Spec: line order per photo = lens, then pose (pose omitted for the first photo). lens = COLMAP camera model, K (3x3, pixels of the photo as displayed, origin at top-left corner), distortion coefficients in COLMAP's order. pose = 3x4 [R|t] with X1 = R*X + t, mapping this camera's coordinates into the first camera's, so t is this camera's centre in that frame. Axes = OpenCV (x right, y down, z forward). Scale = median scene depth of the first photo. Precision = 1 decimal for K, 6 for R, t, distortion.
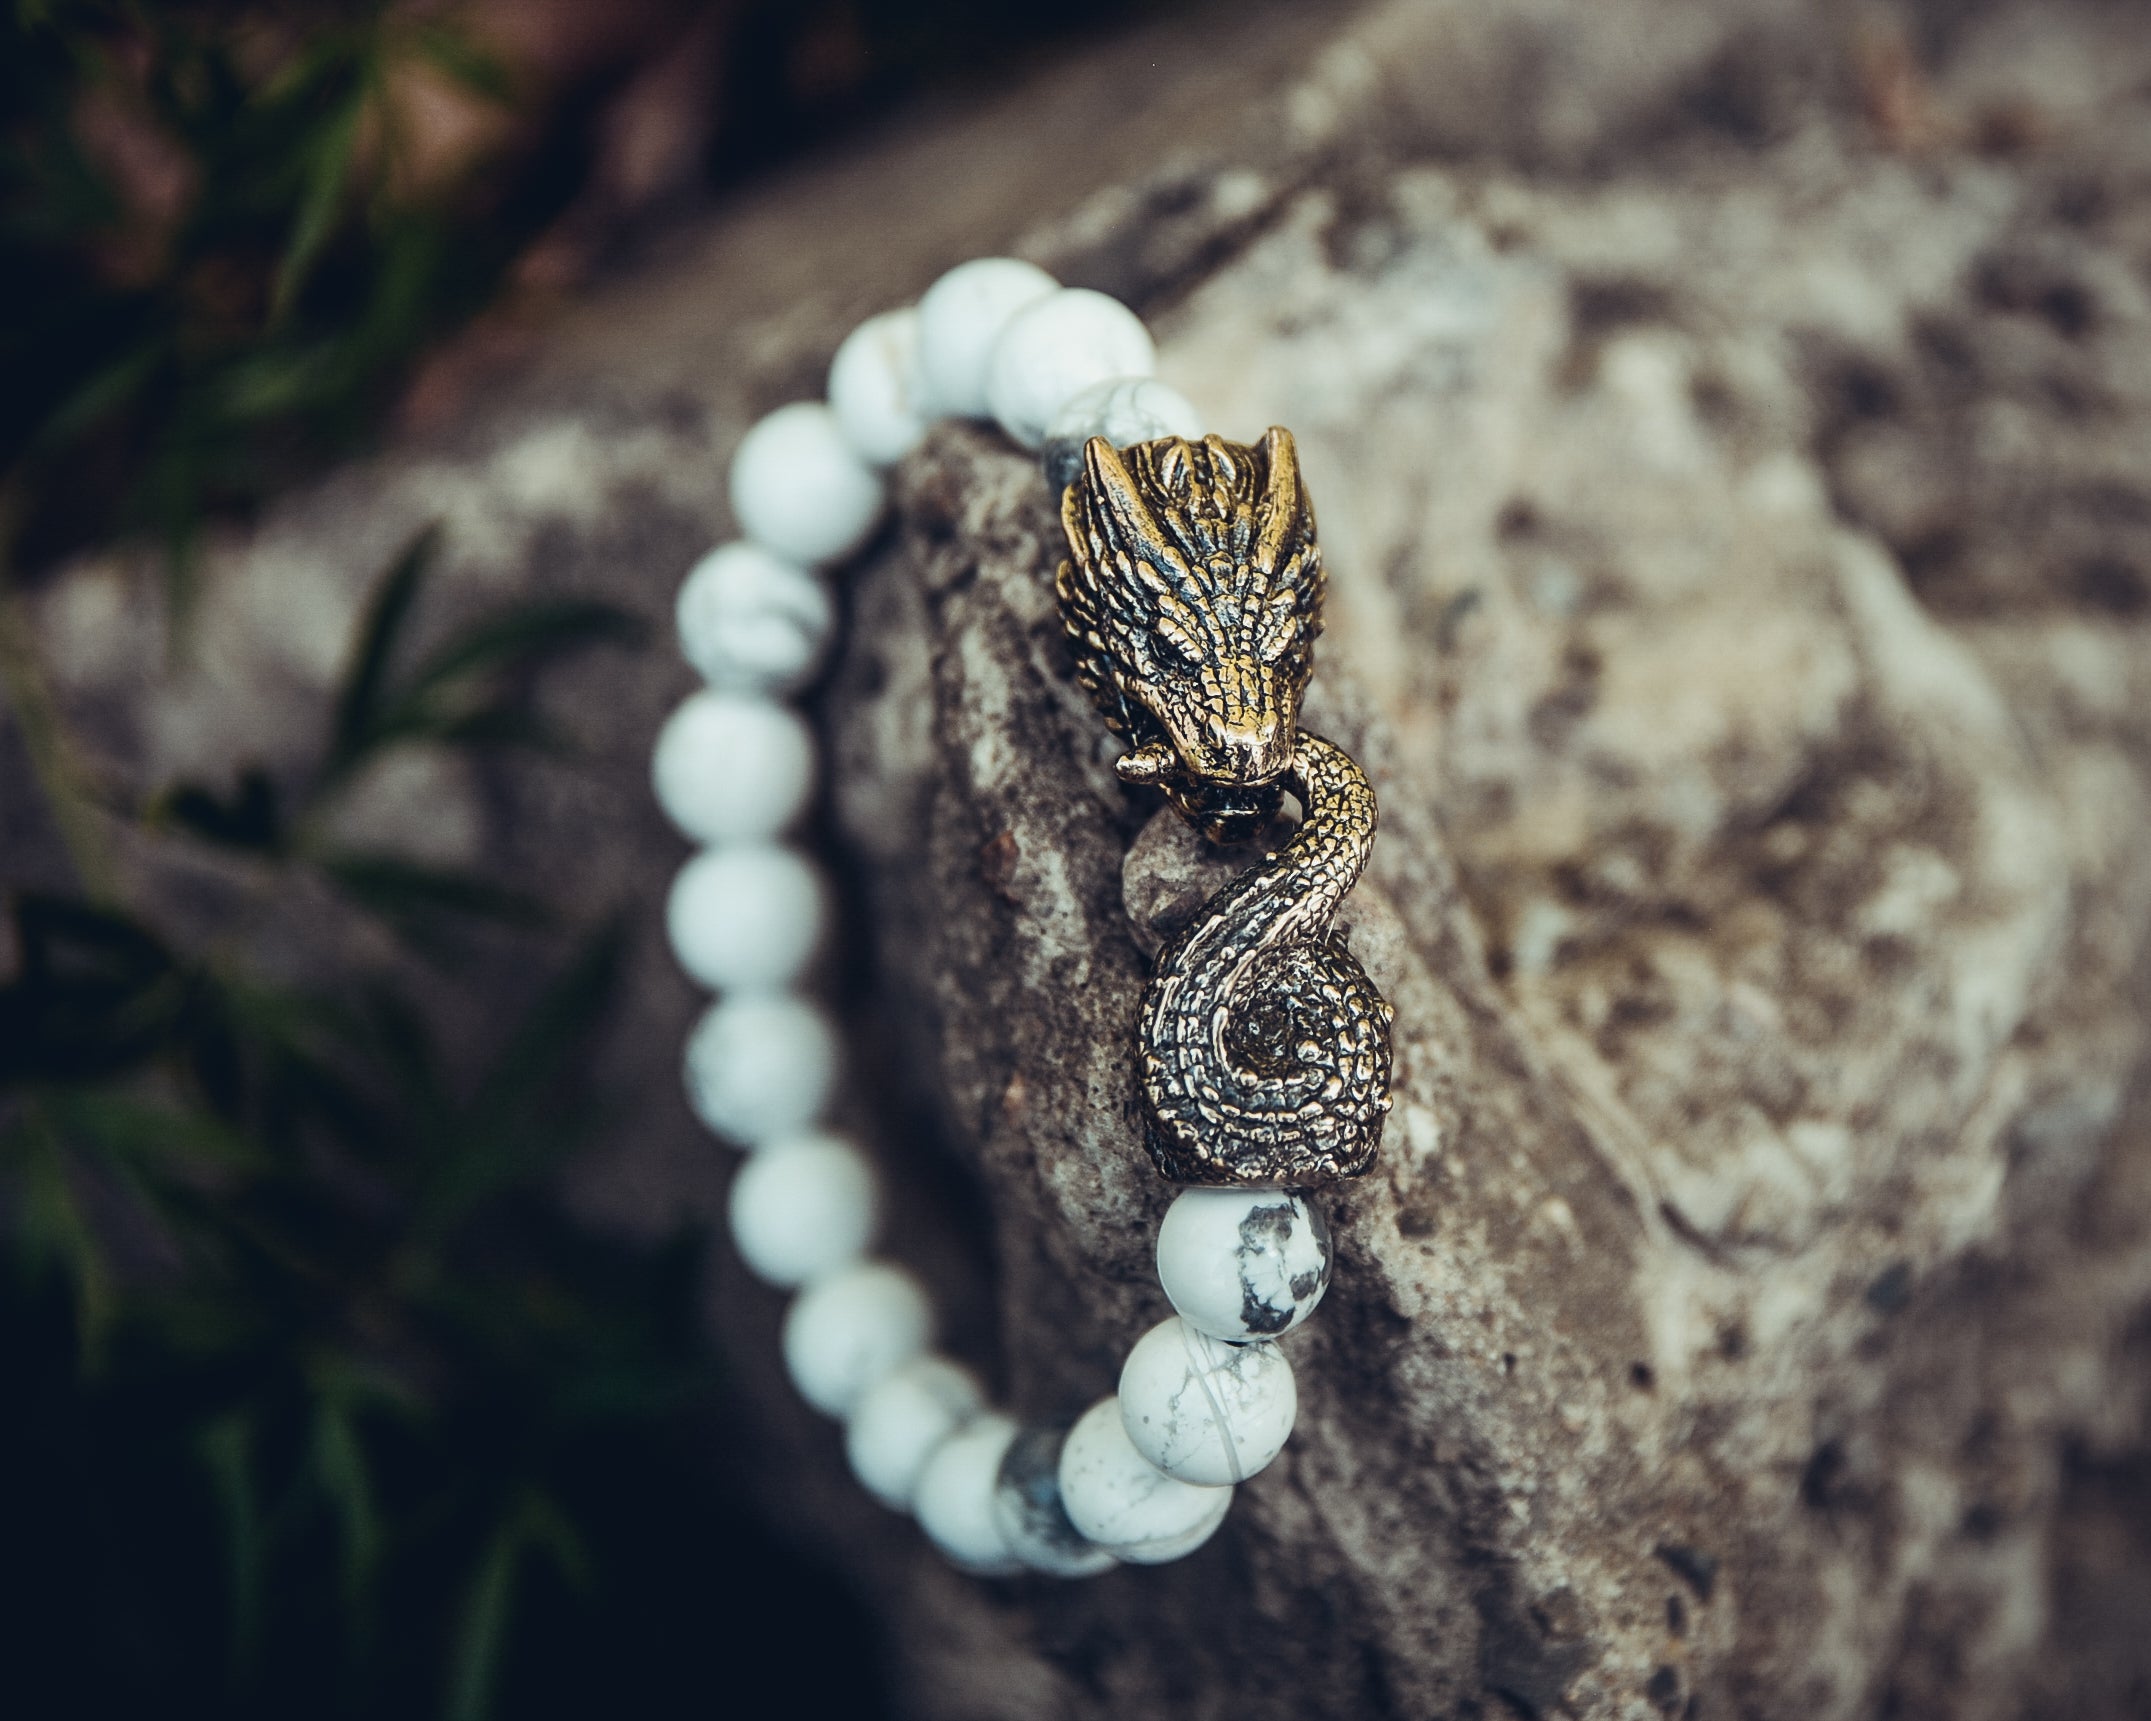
lens RADIAL K [[4993.3, 0, 1233.8], [0, 4993.3, 864.9], [0, 0, 1]] dist [-0.040853, -0.420667]
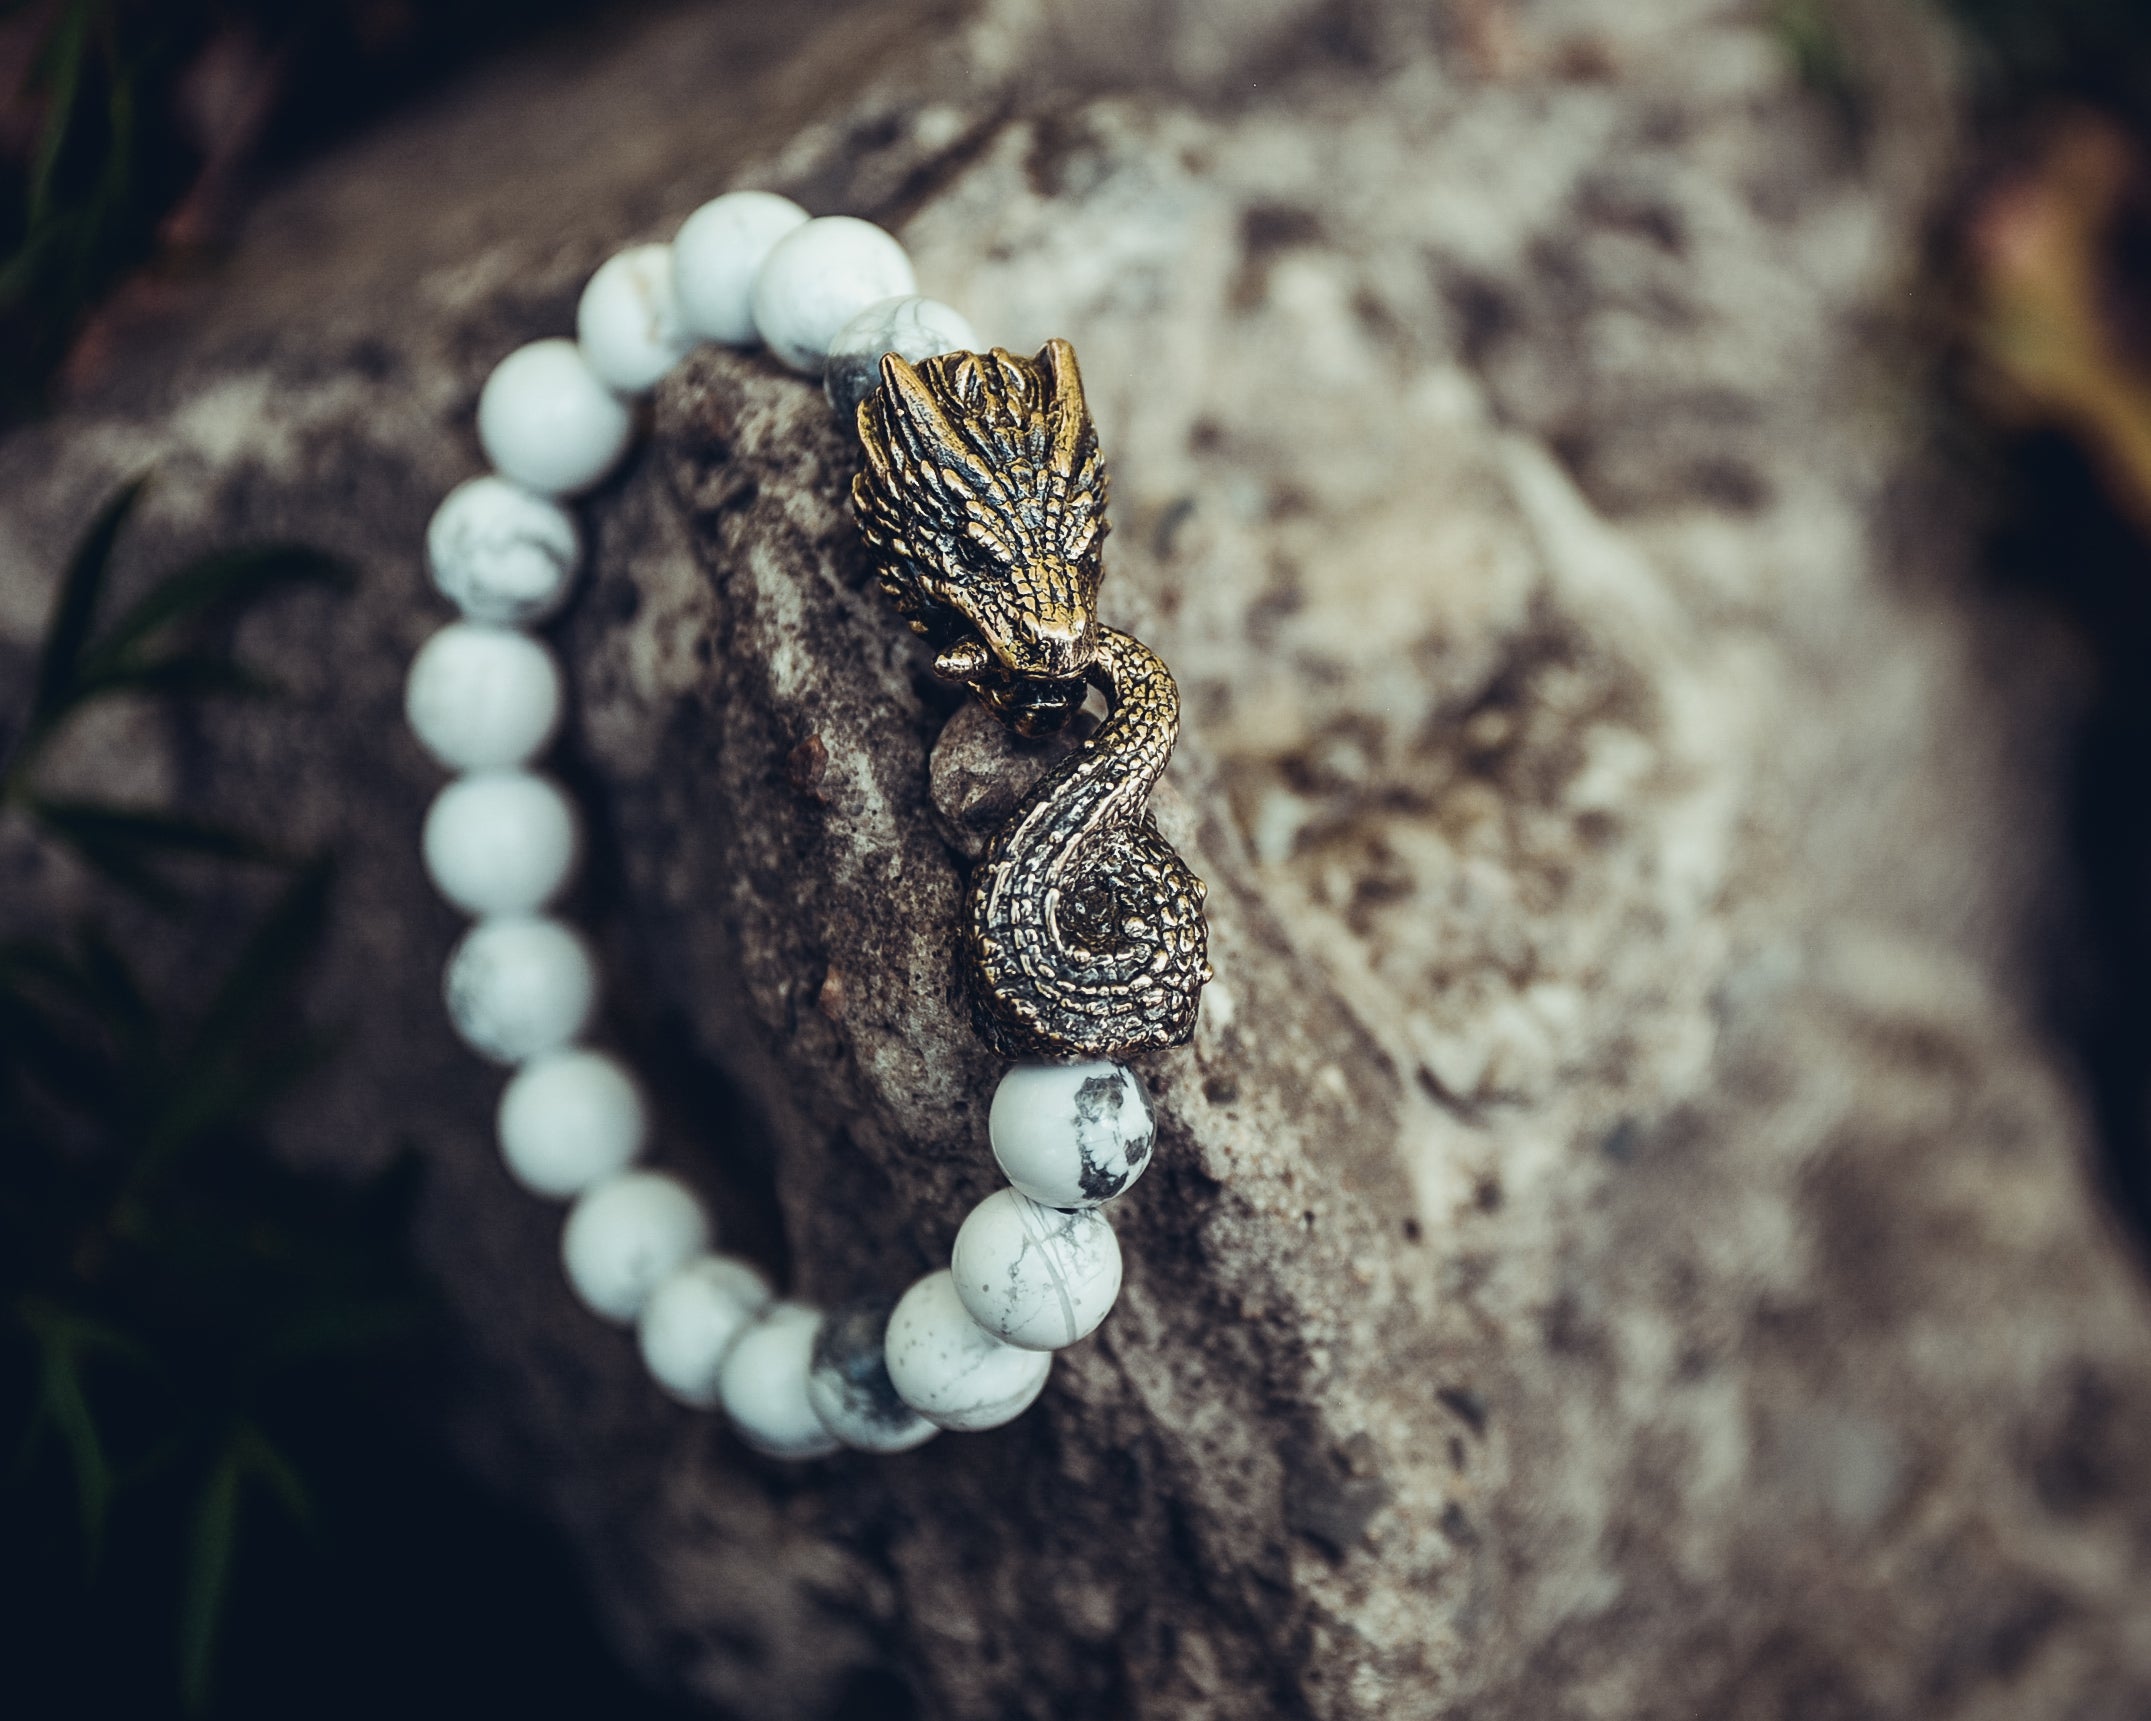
lens RADIAL K [[4993.3, 0, 1233.8], [0, 4993.3, 864.9], [0, 0, 1]] dist [-0.040853, -0.420667]
pose [[0.989259, -0.044779, 0.139149, -0.102719], [0.044261, 0.998997, 0.006815, 0.016727], [-0.139314, -0.000583, 0.990248, -0.042779]]
